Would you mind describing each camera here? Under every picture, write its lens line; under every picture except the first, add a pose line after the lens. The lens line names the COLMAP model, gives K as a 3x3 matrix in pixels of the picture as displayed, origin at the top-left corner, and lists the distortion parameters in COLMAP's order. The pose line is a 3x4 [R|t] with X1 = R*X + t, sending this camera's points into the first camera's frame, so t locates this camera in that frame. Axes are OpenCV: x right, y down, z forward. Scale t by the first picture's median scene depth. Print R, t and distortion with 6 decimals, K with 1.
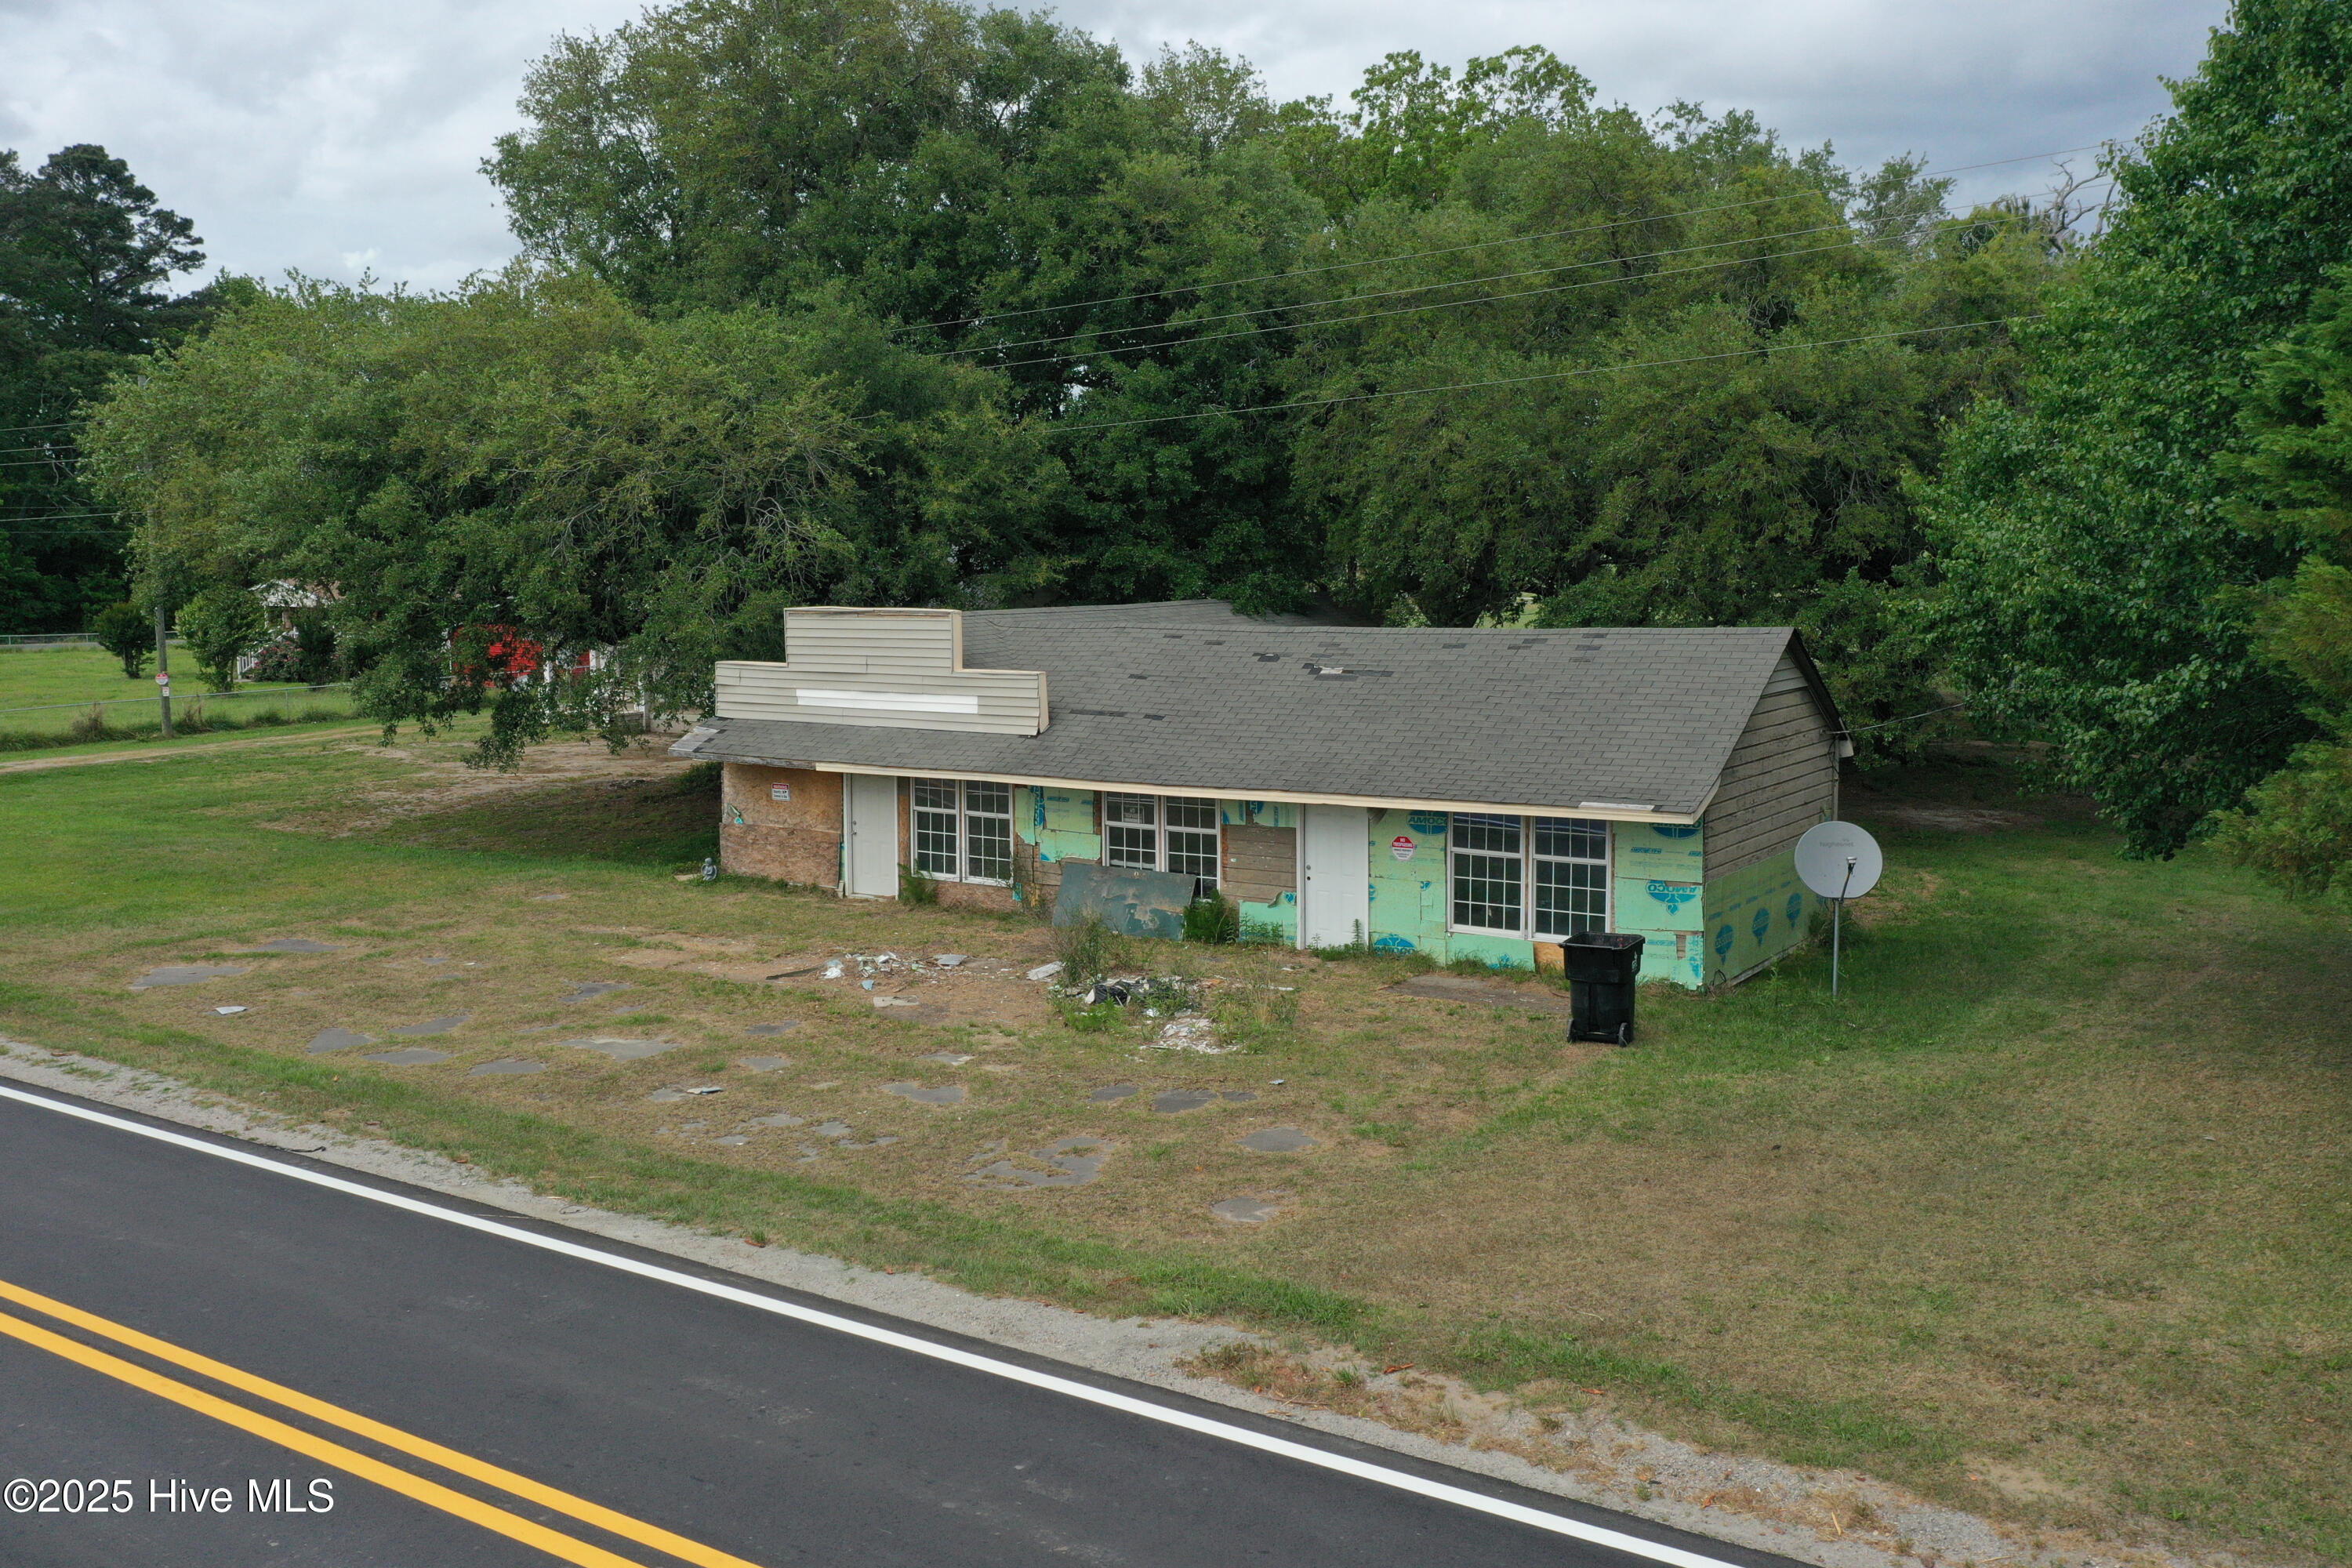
lens RADIAL K [[1888.8, 0, 1176.3], [0, 1888.8, 773.4], [0, 0, 1]] dist [0.008771, -0.001860]
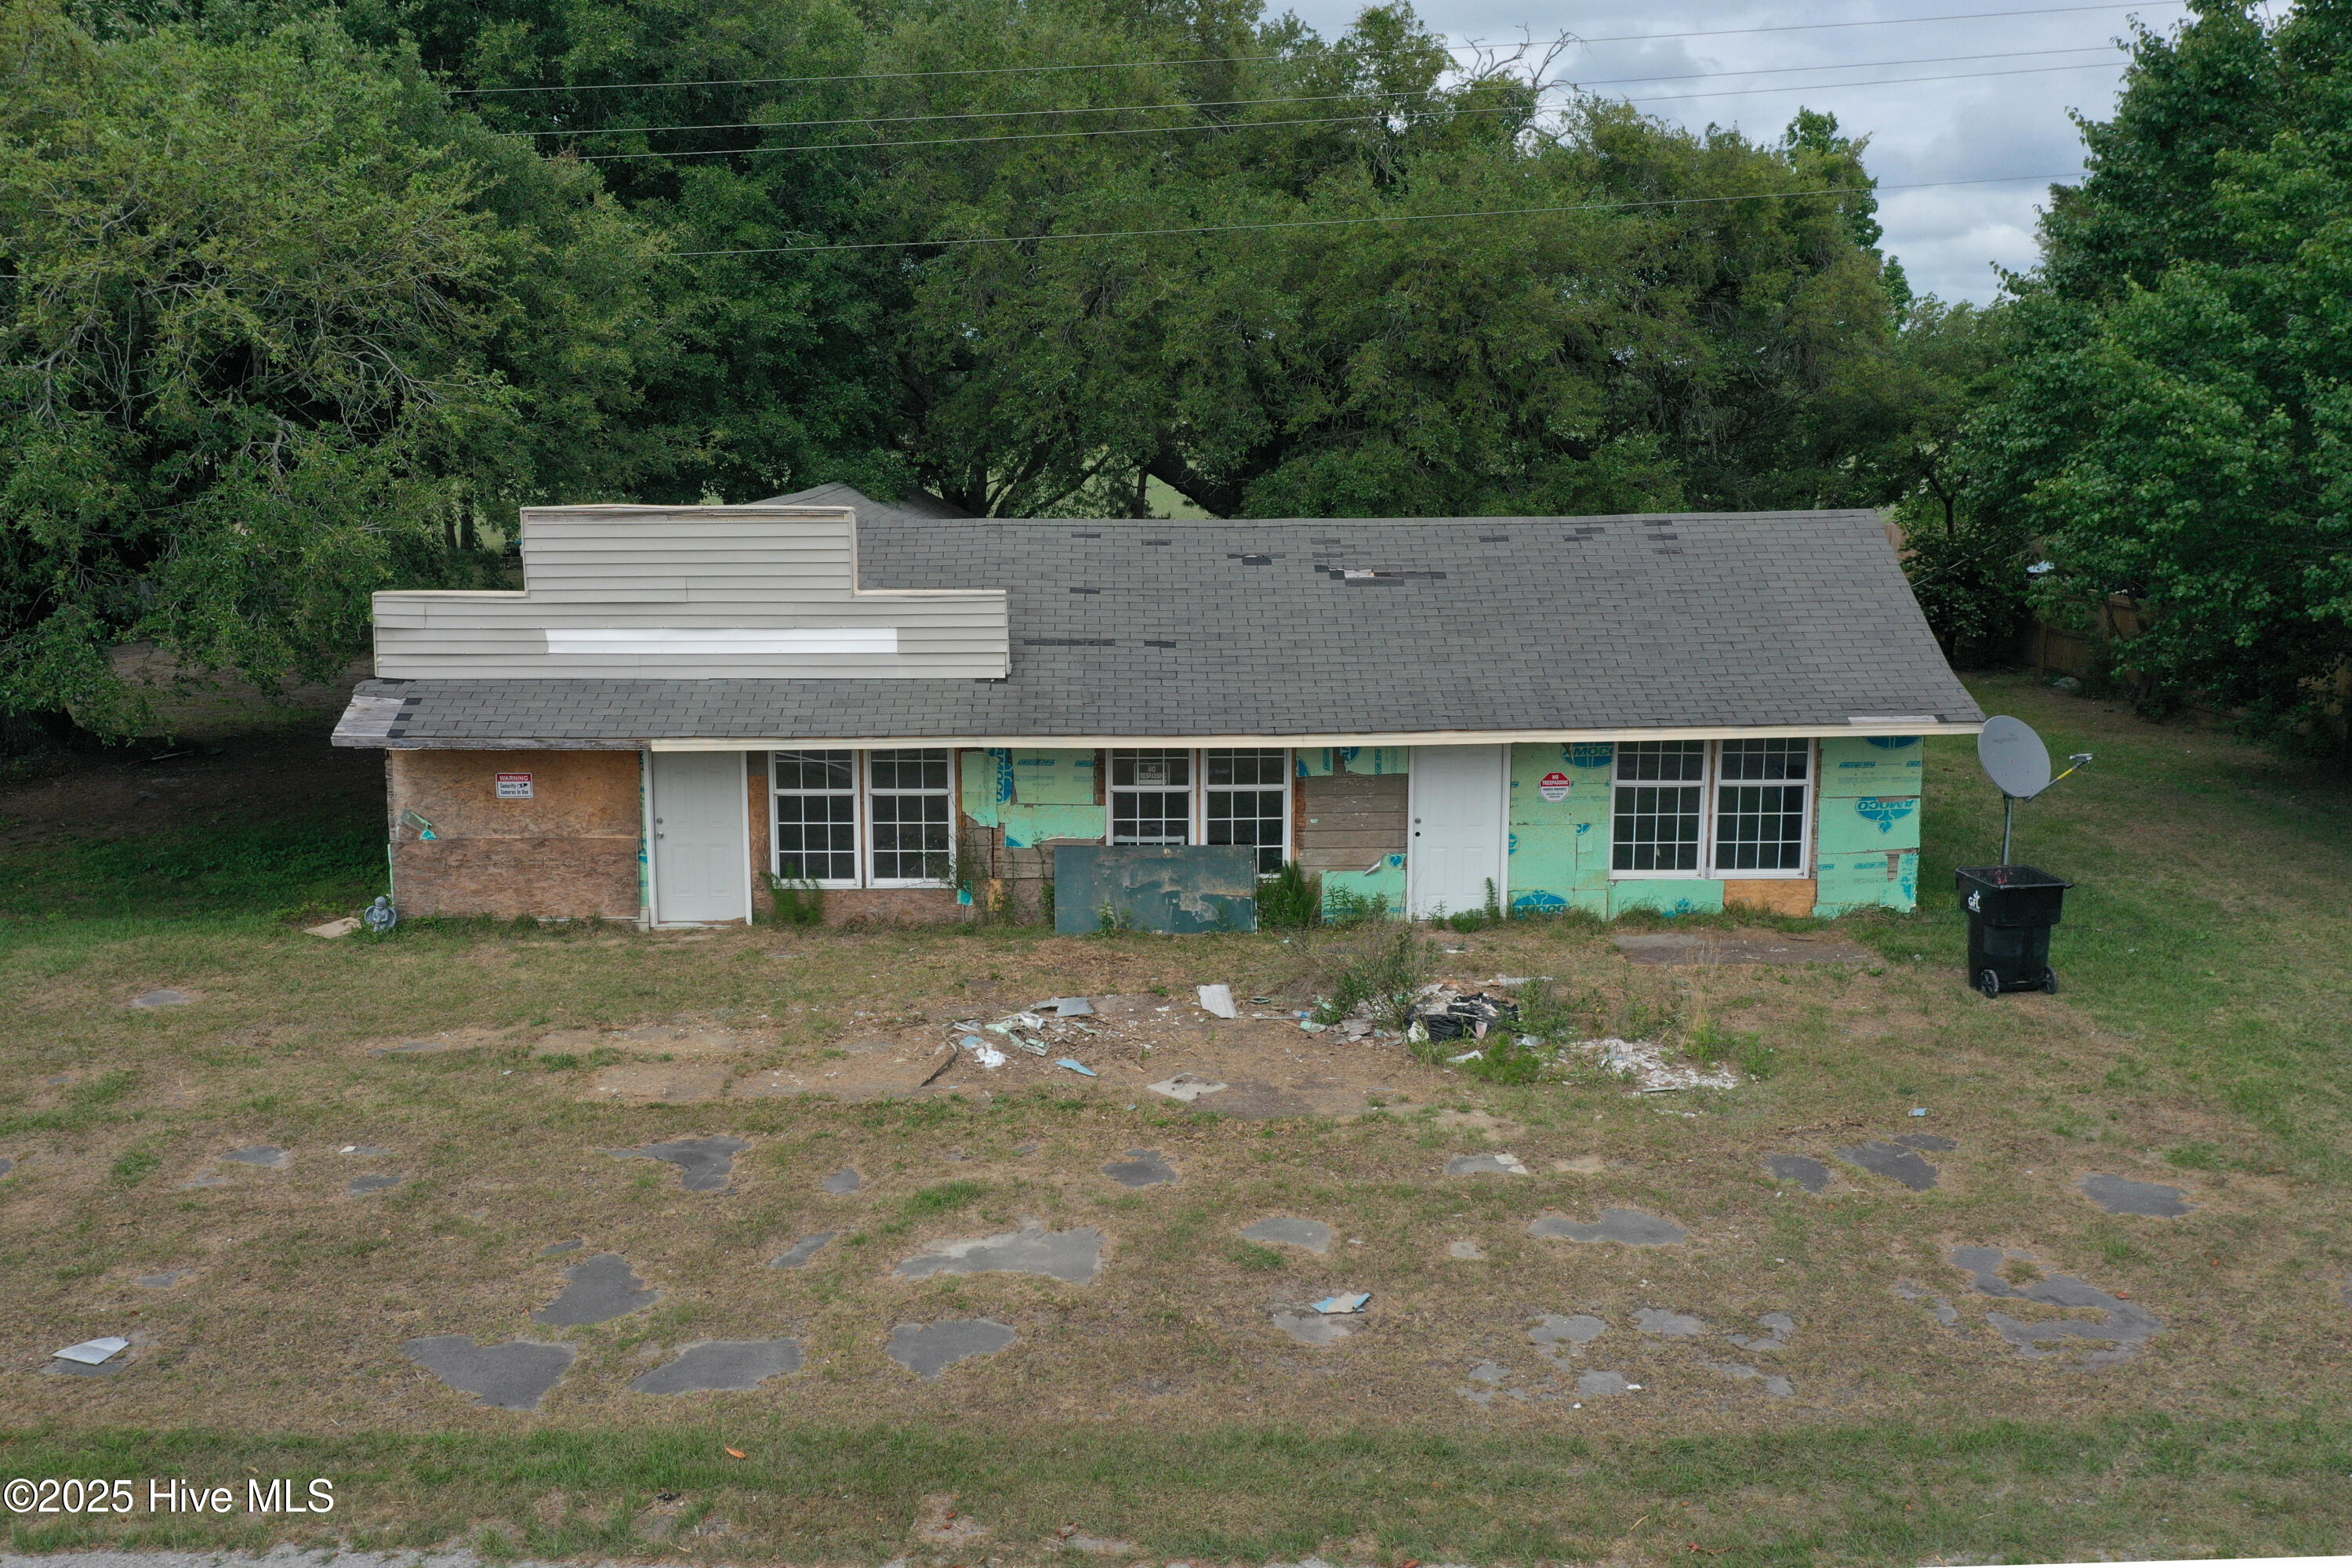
lens RADIAL K [[1888.8, 0, 1175.2], [0, 1888.8, 794.2], [0, 0, 1]] dist [0.008771, -0.001860]
pose [[0.836382, -0.101643, 0.538641, -0.427223], [0.059280, 0.993667, 0.095460, -0.042508], [-0.544932, -0.047910, 0.837110, 0.360654]]
